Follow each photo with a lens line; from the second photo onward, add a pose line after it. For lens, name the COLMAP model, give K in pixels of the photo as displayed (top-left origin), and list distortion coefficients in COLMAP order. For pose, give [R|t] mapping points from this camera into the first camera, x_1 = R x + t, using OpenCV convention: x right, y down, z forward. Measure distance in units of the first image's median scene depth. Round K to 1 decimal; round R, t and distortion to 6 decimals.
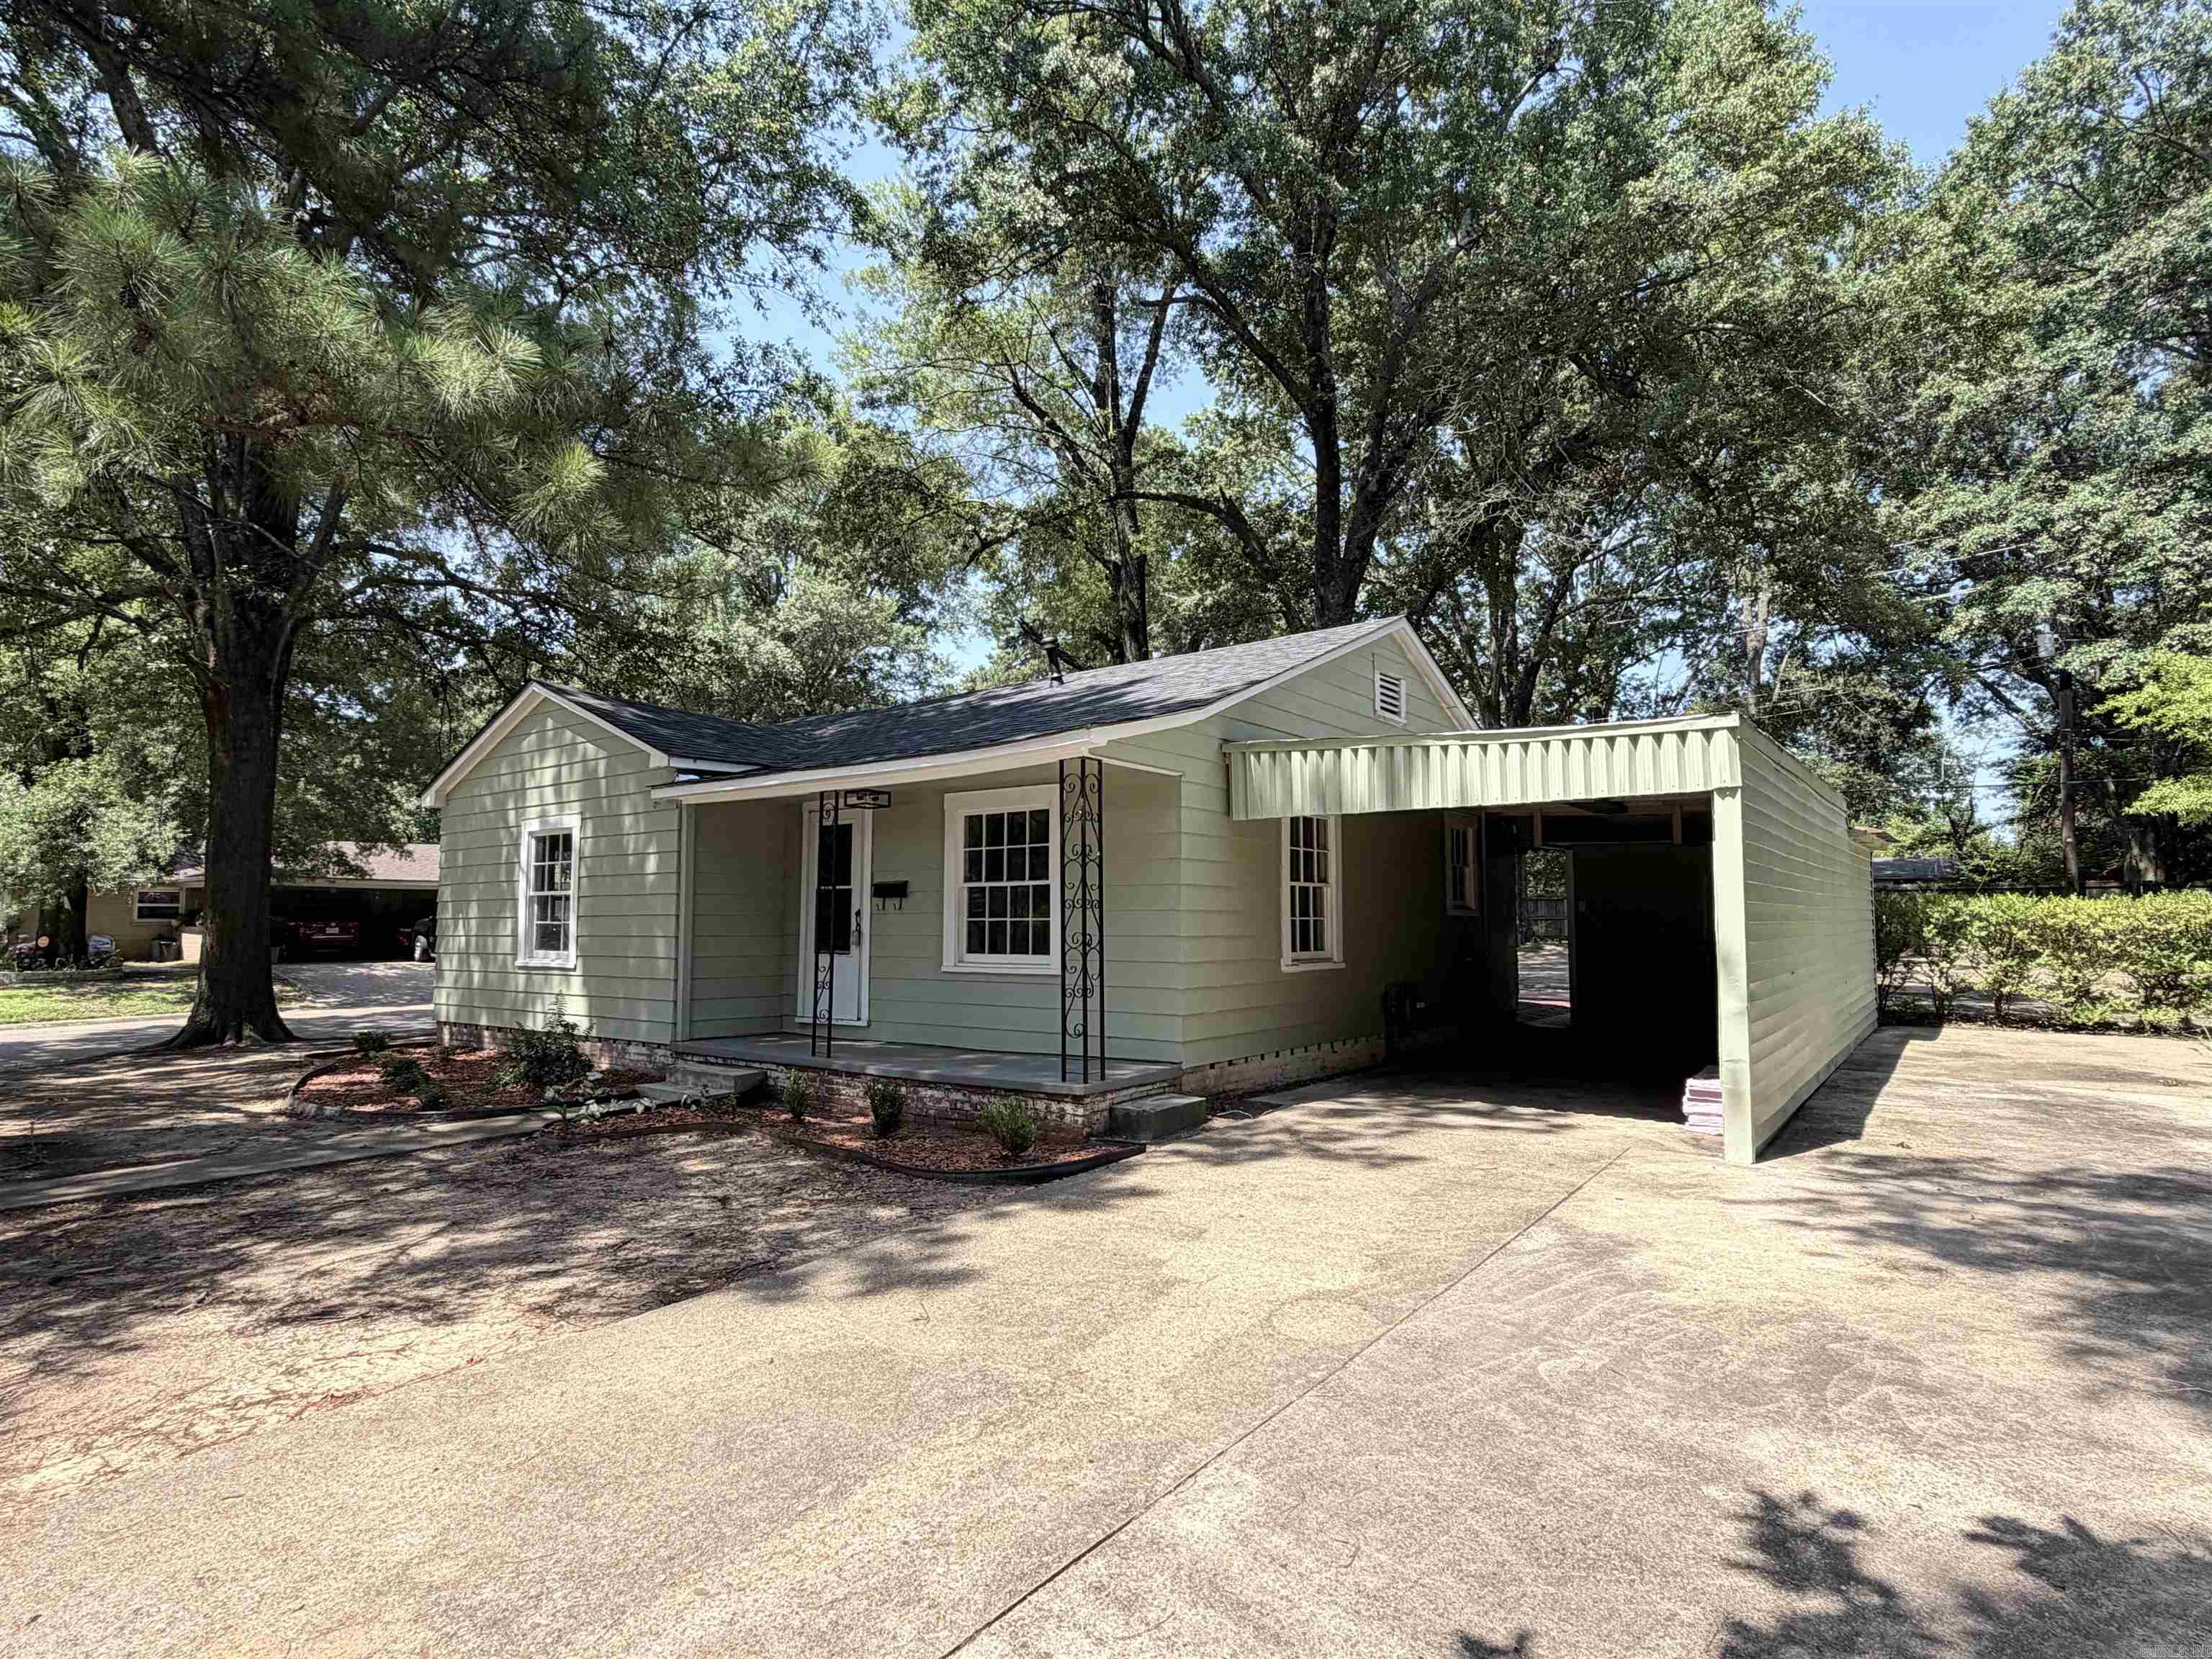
lens RADIAL K [[1164.7, 0, 1106.0], [0, 1164.7, 829.5], [0, 0, 1]] dist [-0.000321, -0.000420]
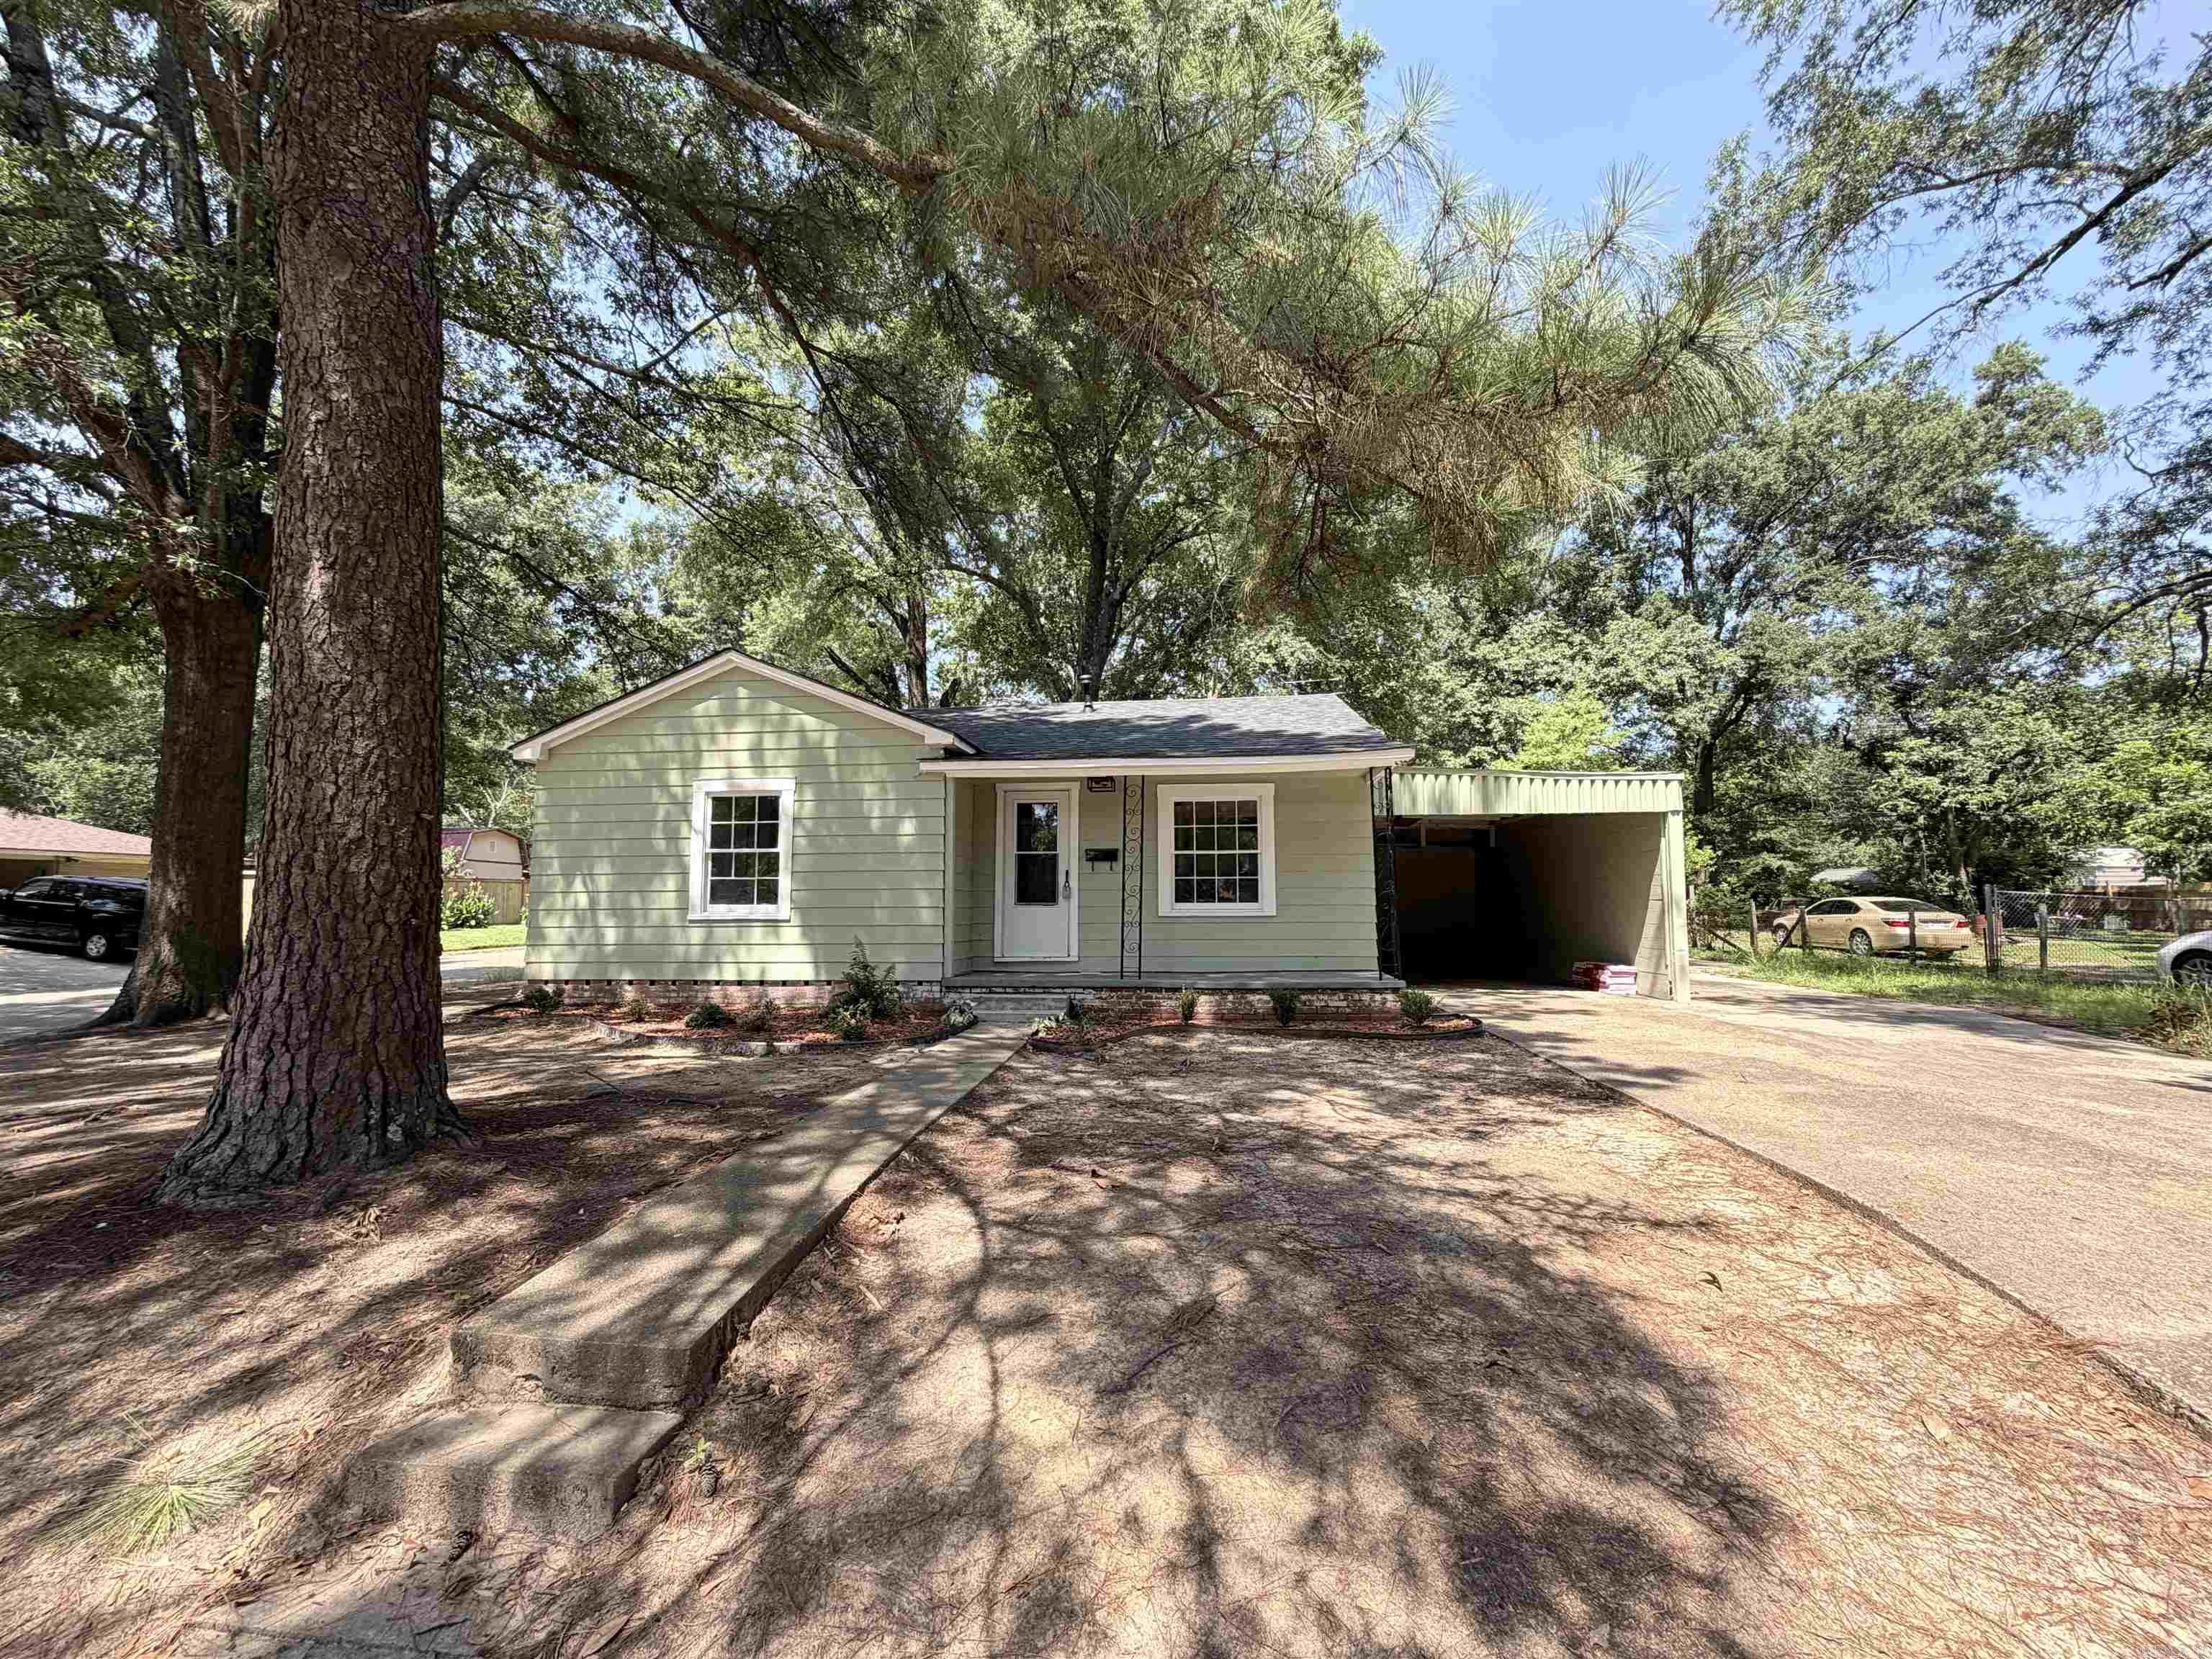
lens RADIAL K [[882.8, 0, 1100.9], [0, 882.8, 829.6], [0, 0, 1]] dist [-0.000191, 0.000056]
pose [[0.855281, 0.048558, 0.515885, -0.758079], [-0.040683, 0.998819, -0.026566, 0.053933], [-0.516566, 0.001734, 0.856246, 0.168929]]
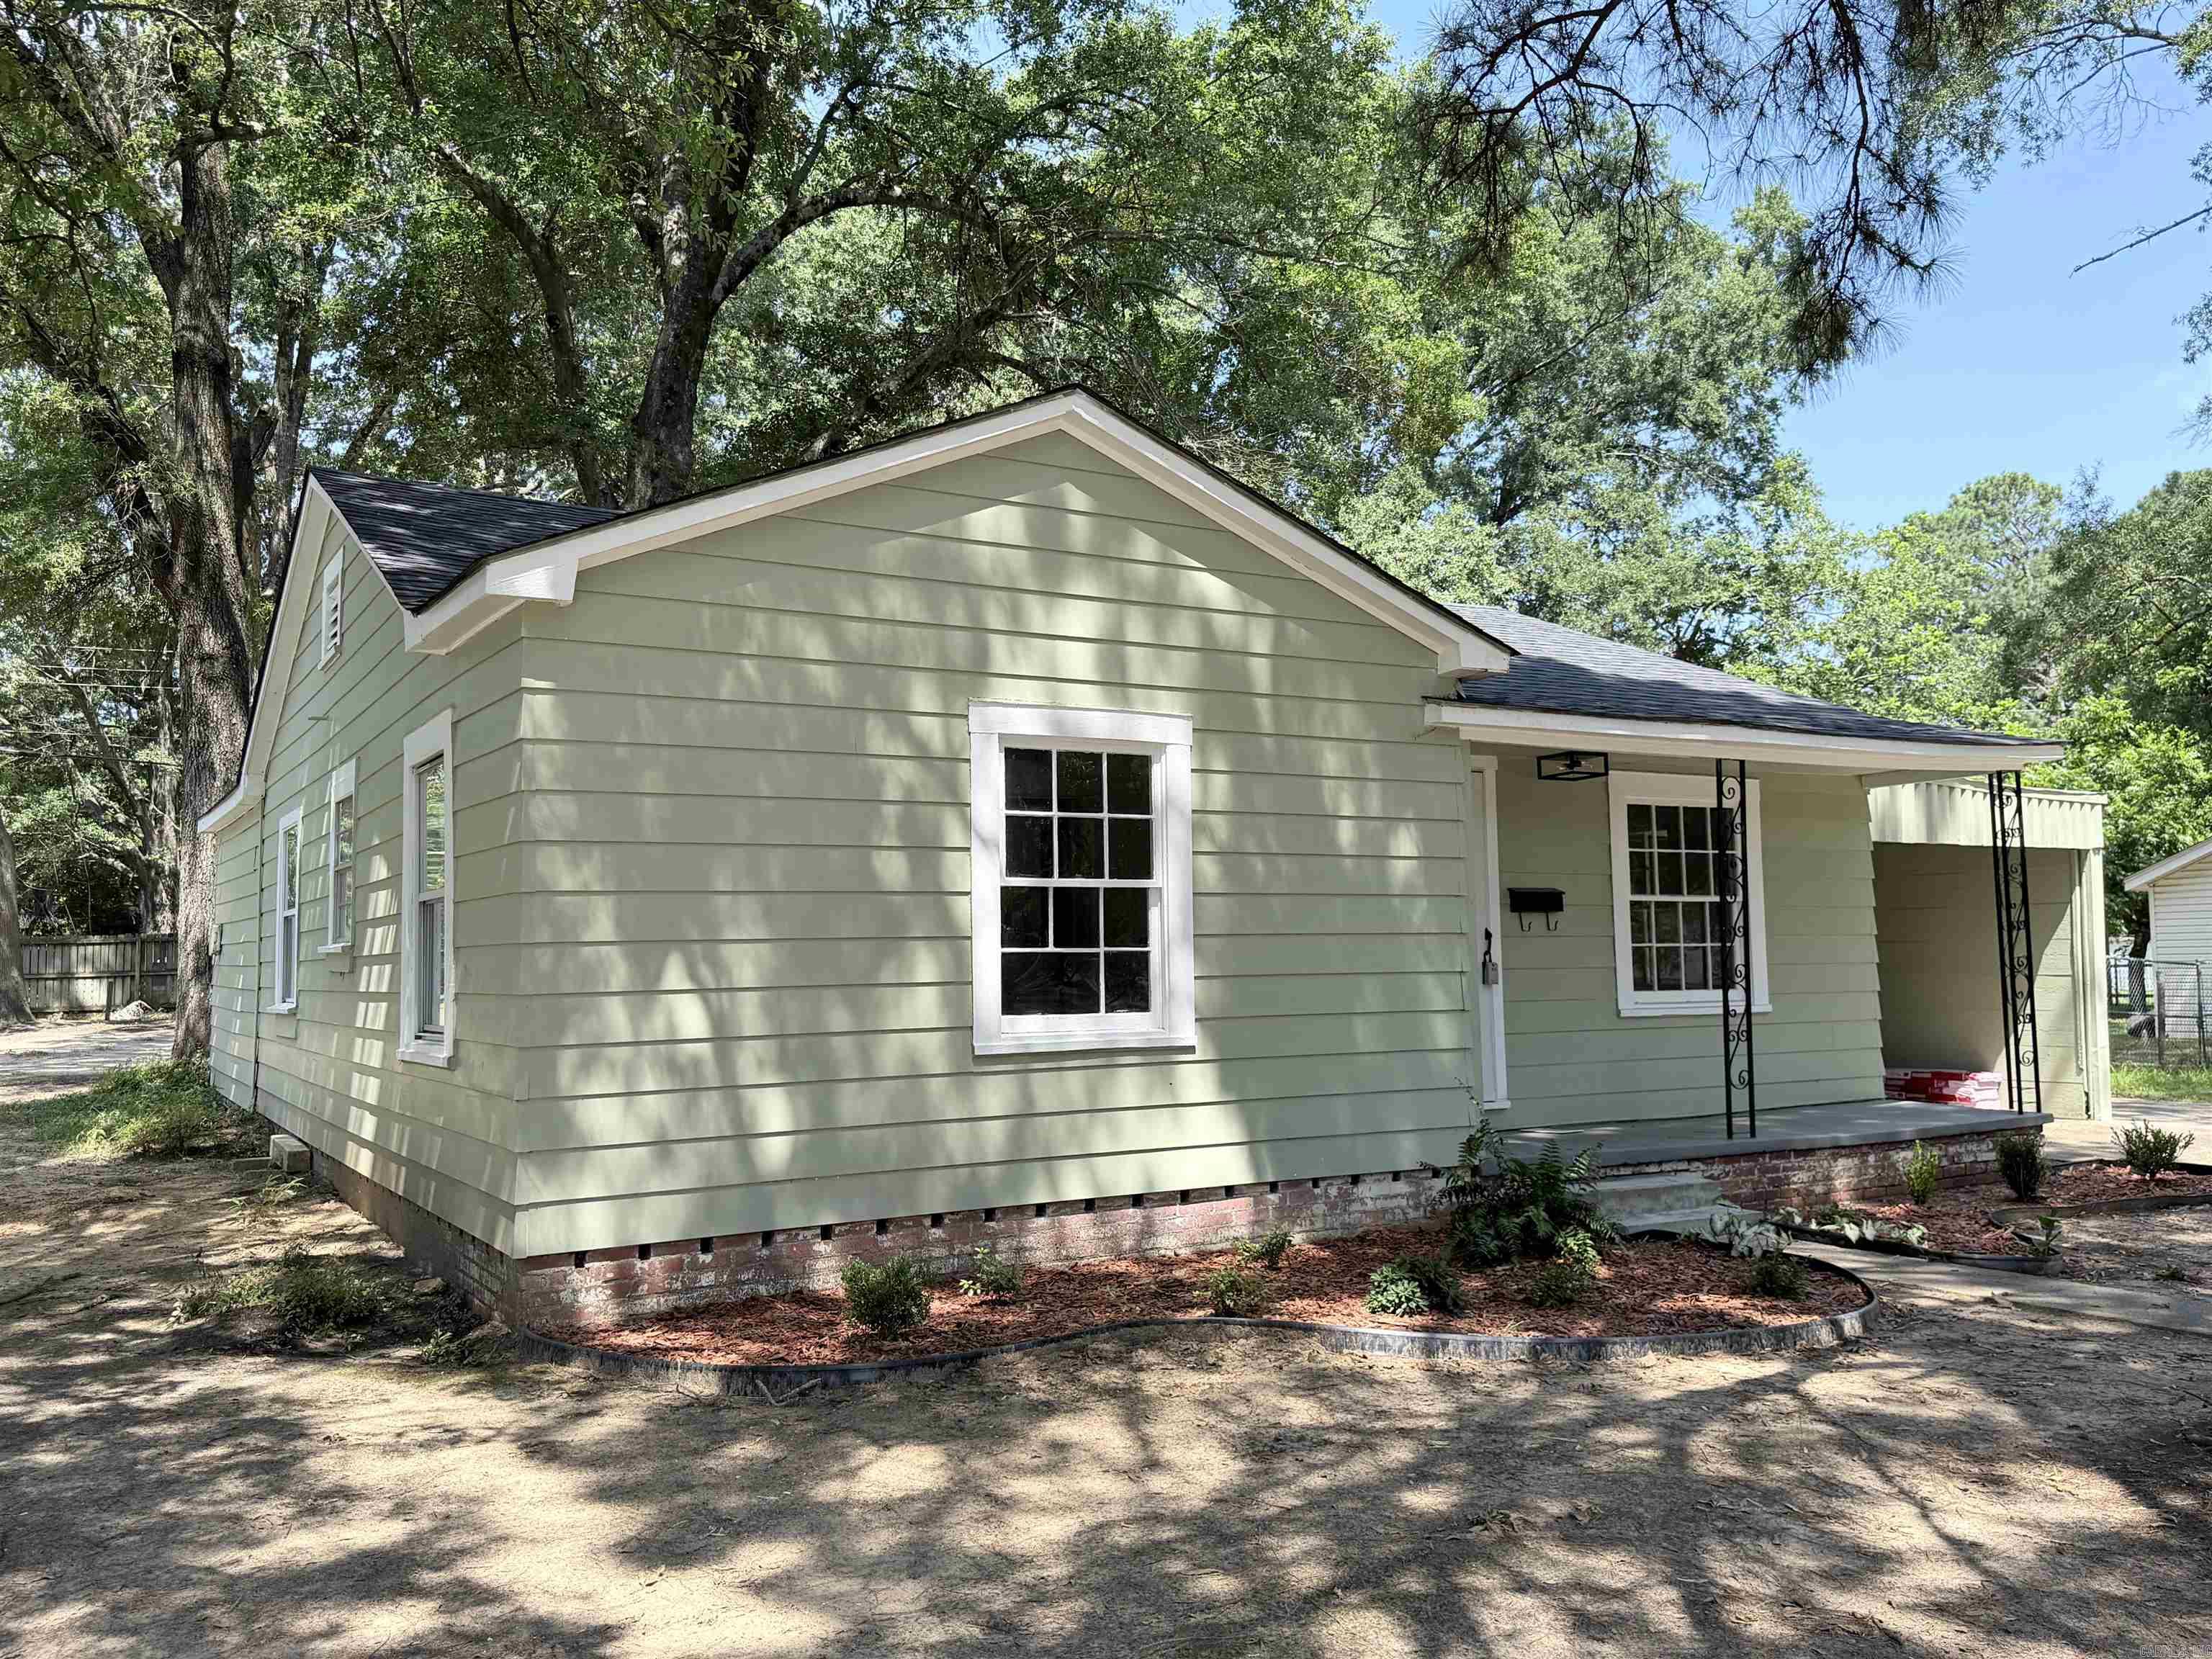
lens RADIAL K [[1802.4, 0, 1106.0], [0, 1802.4, 829.5], [0, 0, 1]] dist [0.134449, -0.256814]
pose [[0.382103, 0.065509, 0.921795, -1.361714], [-0.059226, 0.997170, -0.046315, 0.080563], [-0.922220, -0.036898, 0.384901, 0.900846]]
